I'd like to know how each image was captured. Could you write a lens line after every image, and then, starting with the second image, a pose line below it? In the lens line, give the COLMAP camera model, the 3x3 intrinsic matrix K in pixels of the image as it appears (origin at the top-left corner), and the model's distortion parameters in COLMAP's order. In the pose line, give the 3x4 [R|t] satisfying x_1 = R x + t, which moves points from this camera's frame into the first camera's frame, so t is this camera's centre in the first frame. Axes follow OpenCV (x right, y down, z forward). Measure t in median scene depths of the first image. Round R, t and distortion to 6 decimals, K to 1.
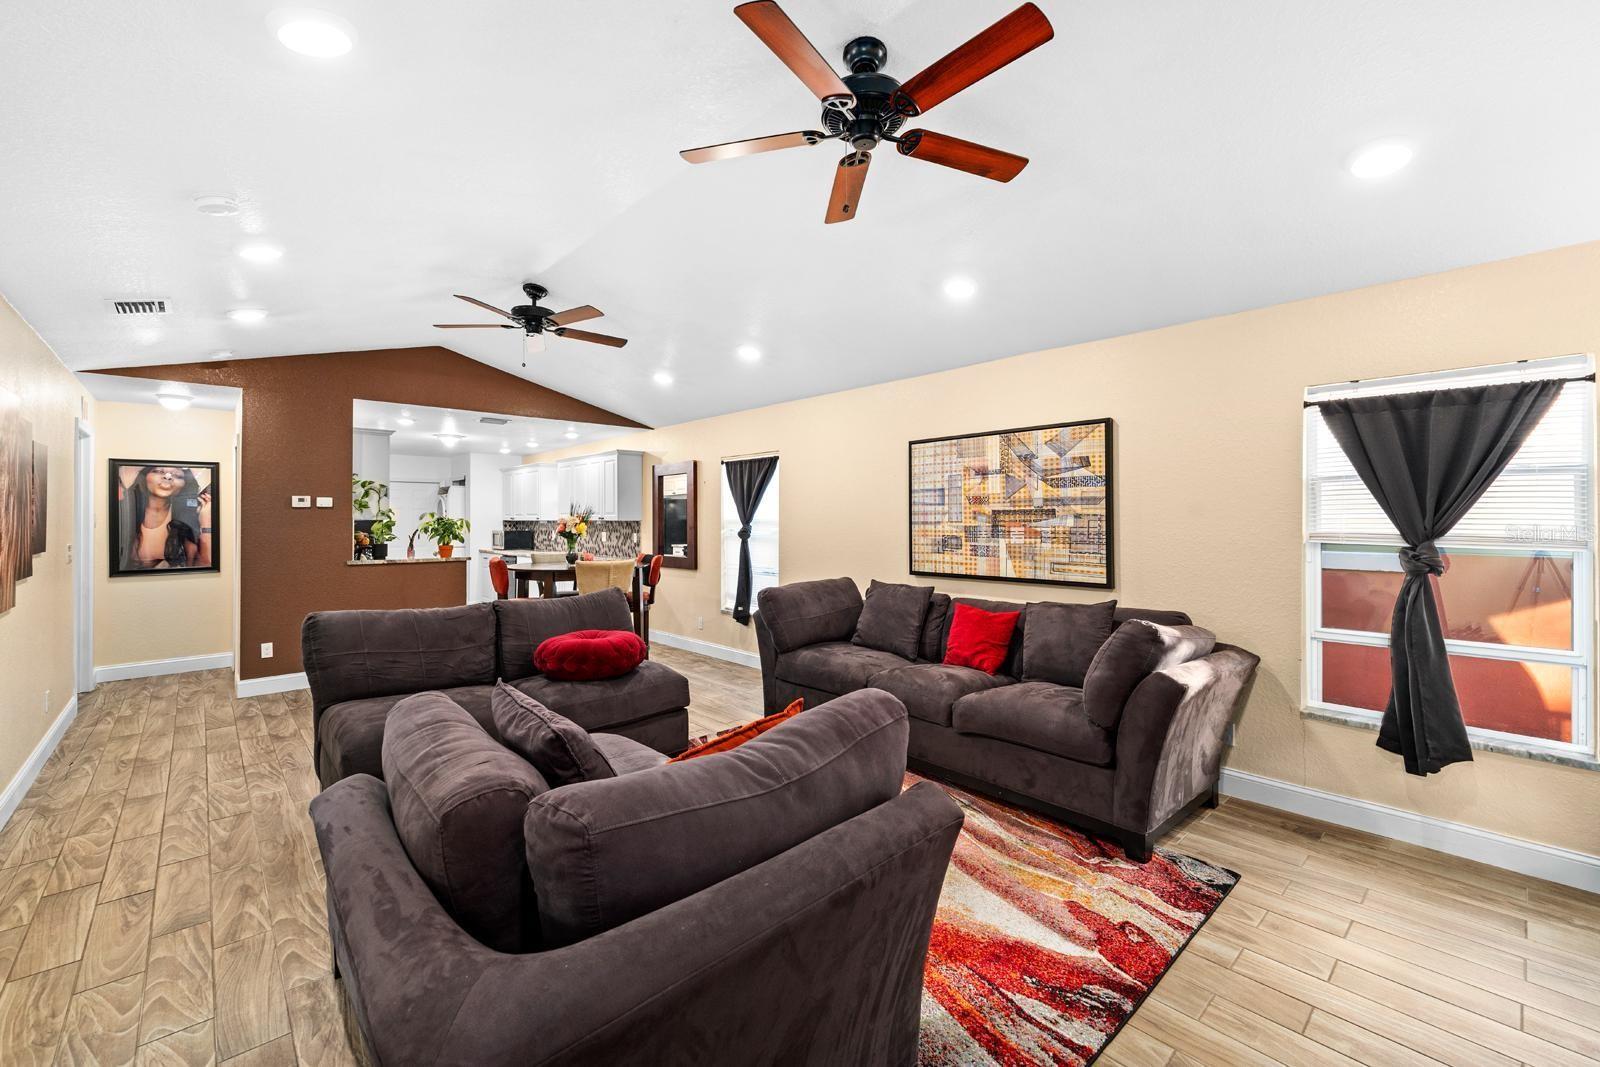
lens RADIAL K [[653.6, 0, 787.8], [0, 653.6, 513.7], [0, 0, 1]] dist [-0.004695, 0.000410]
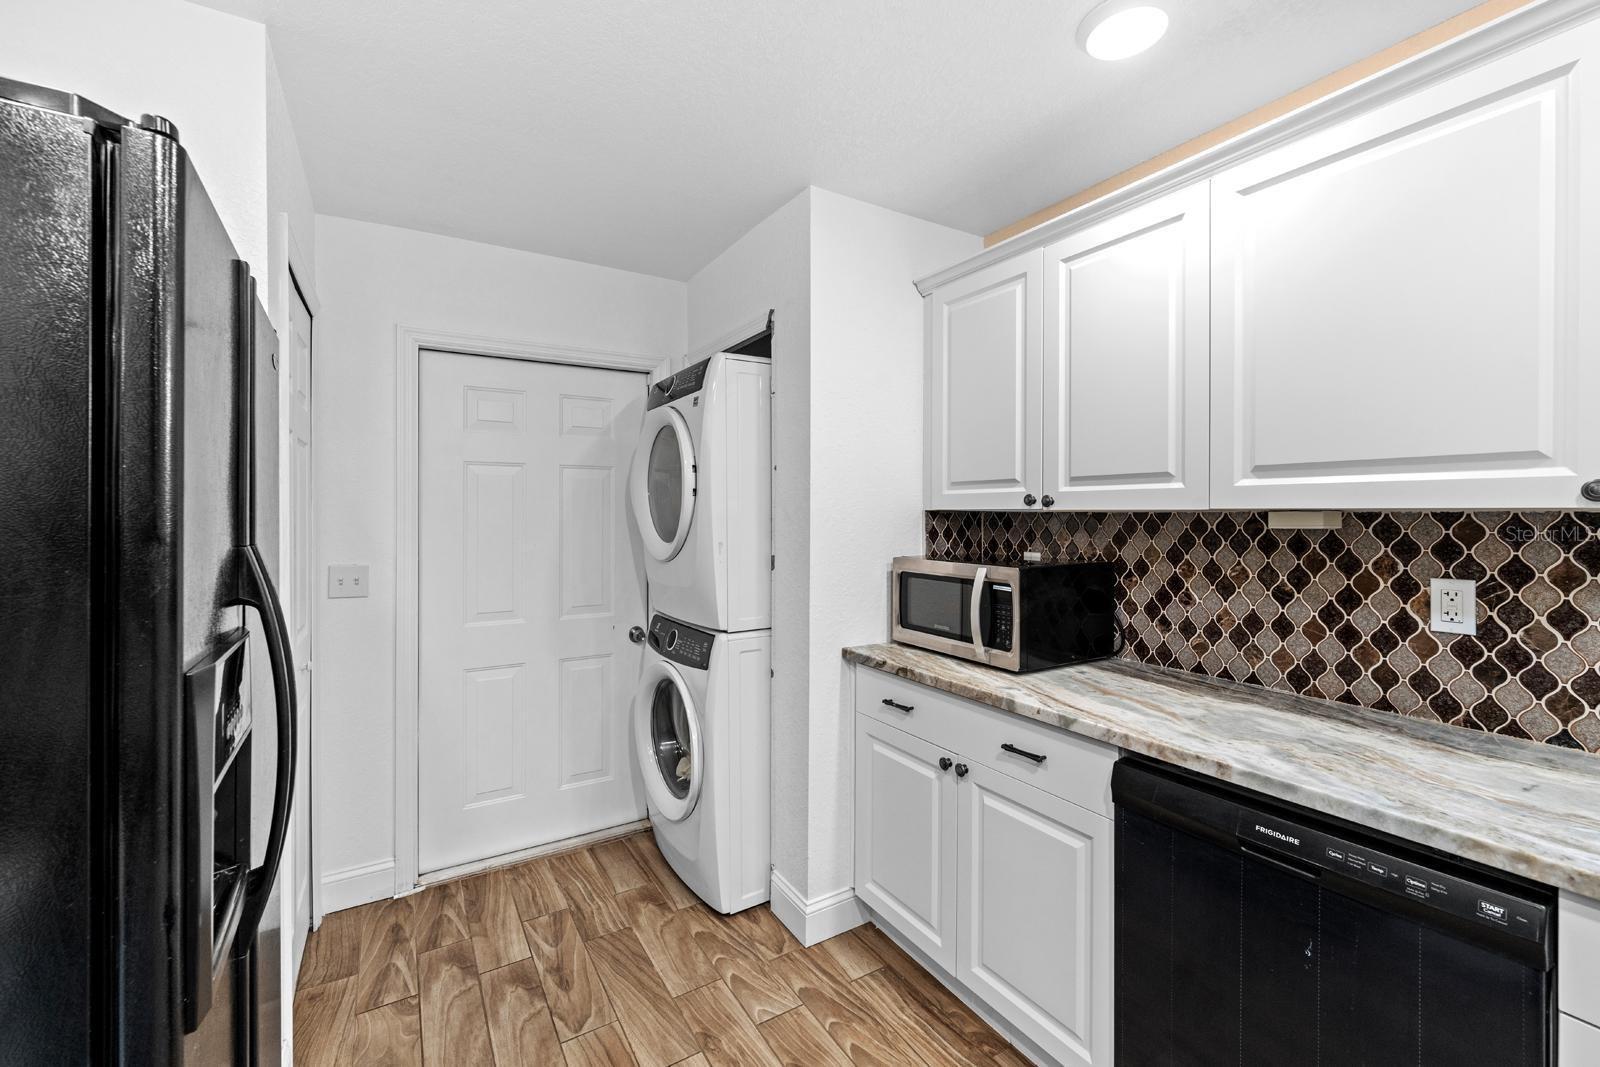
lens RADIAL K [[653.6, 0, 788.3], [0, 653.6, 518.6], [0, 0, 1]] dist [-0.004695, 0.000410]
pose [[0.980466, 0.003132, -0.196663, -0.748517], [0.000310, 0.999847, 0.017469, 0.015192], [0.196688, -0.017189, 0.980315, 1.315904]]
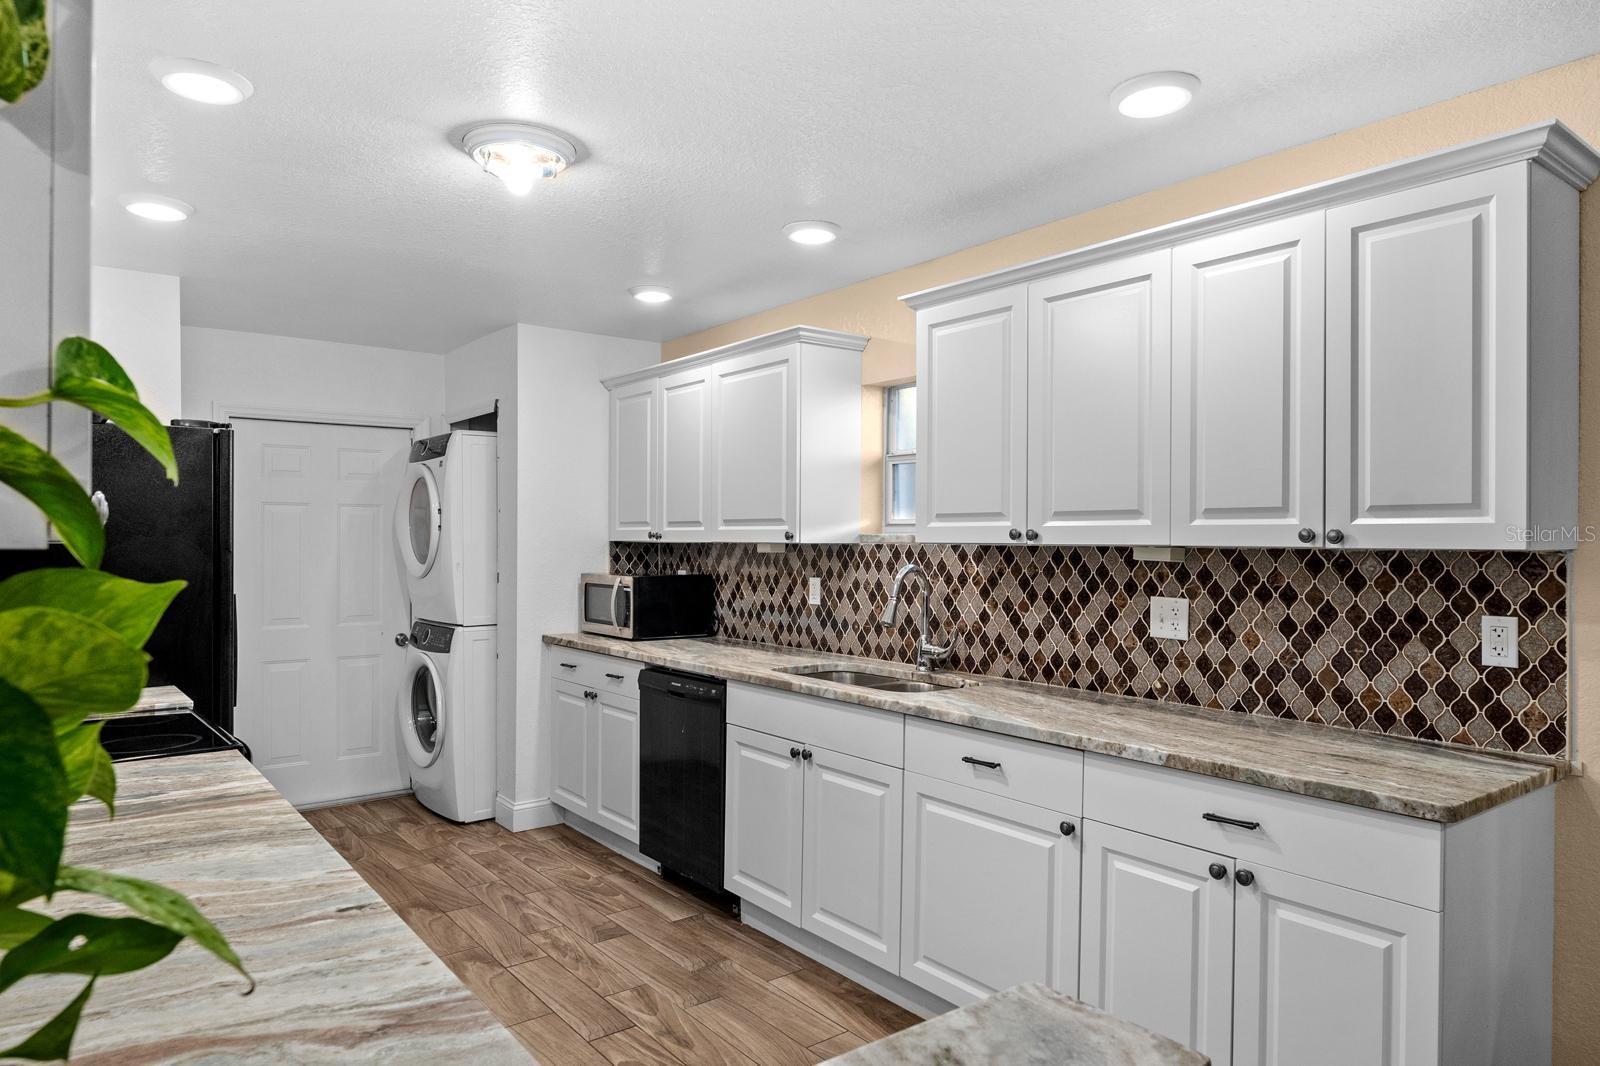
lens RADIAL K [[989.0, 0, 800.0], [0, 989.0, 550.1], [0, 0, 1]] dist [-0.008635, -0.000114]
pose [[0.997378, 0.005276, -0.072176, -0.528059], [-0.003820, 0.999787, 0.020296, 0.007407], [0.072268, -0.019967, 0.997185, 0.898863]]
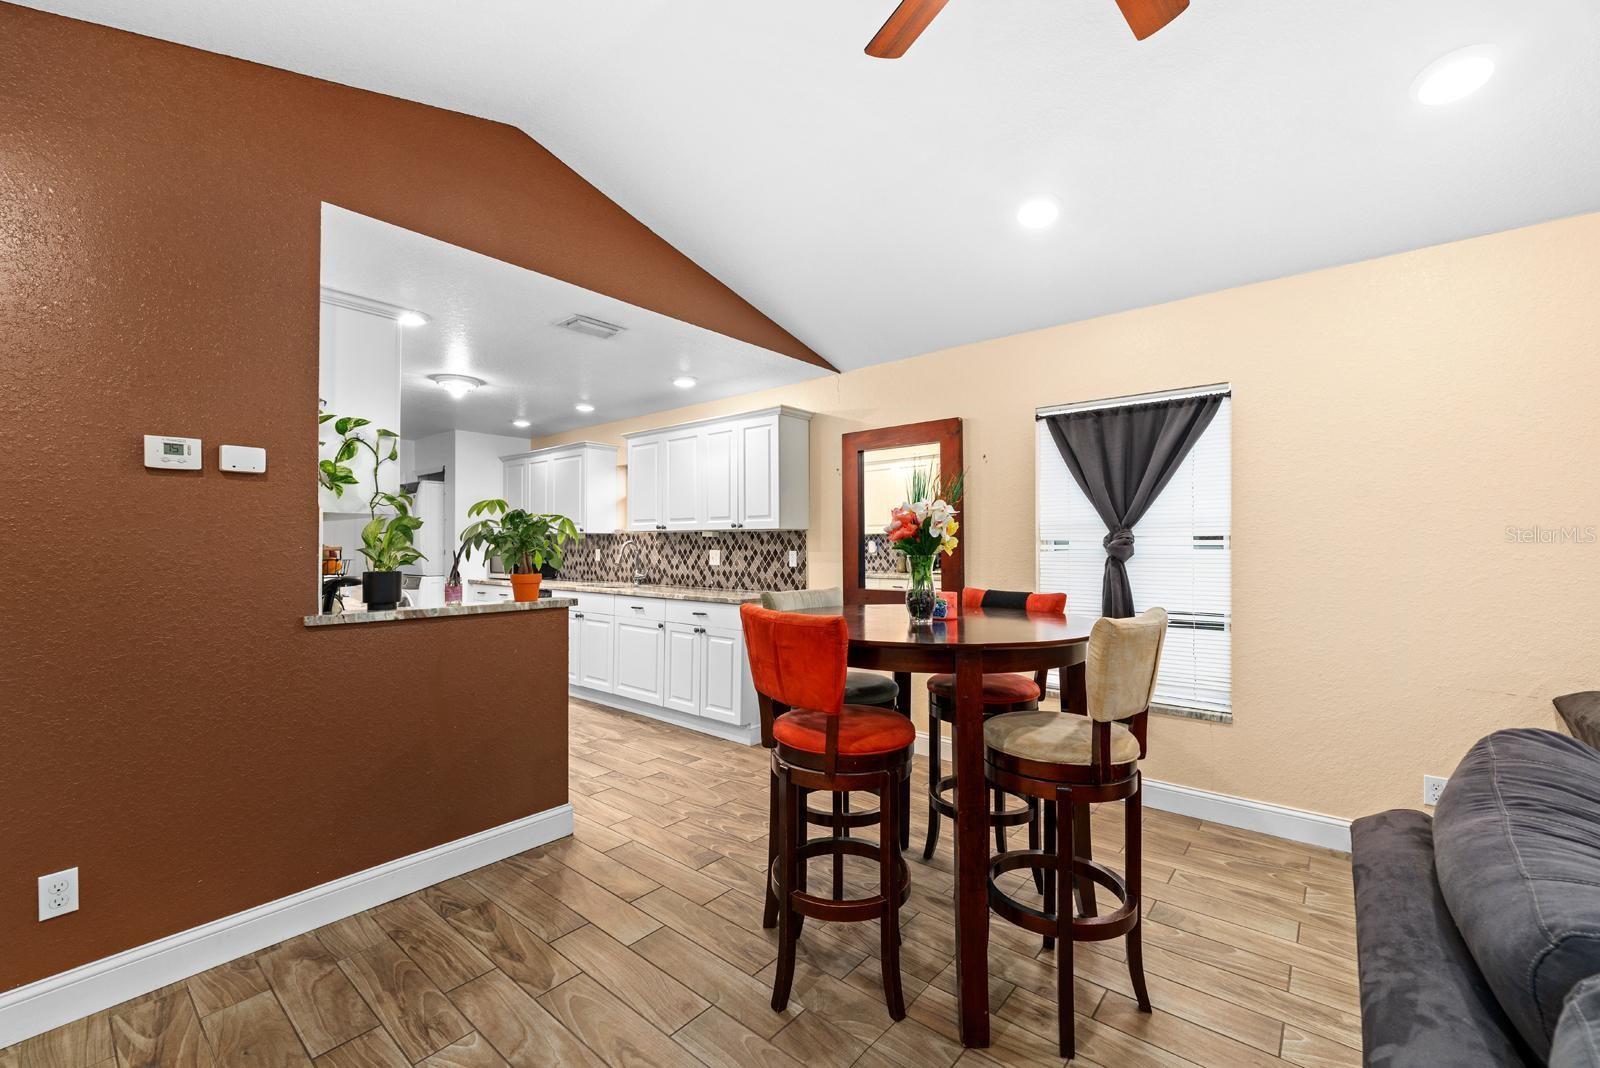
lens RADIAL K [[653.6, 0, 797.5], [0, 653.6, 538.8], [0, 0, 1]] dist [-0.004695, 0.000410]
pose [[0.990532, 0.000380, 0.137282, -0.397377], [-0.000511, 0.999999, 0.000923, 0.023228], [-0.137282, -0.000985, 0.990532, 0.522460]]
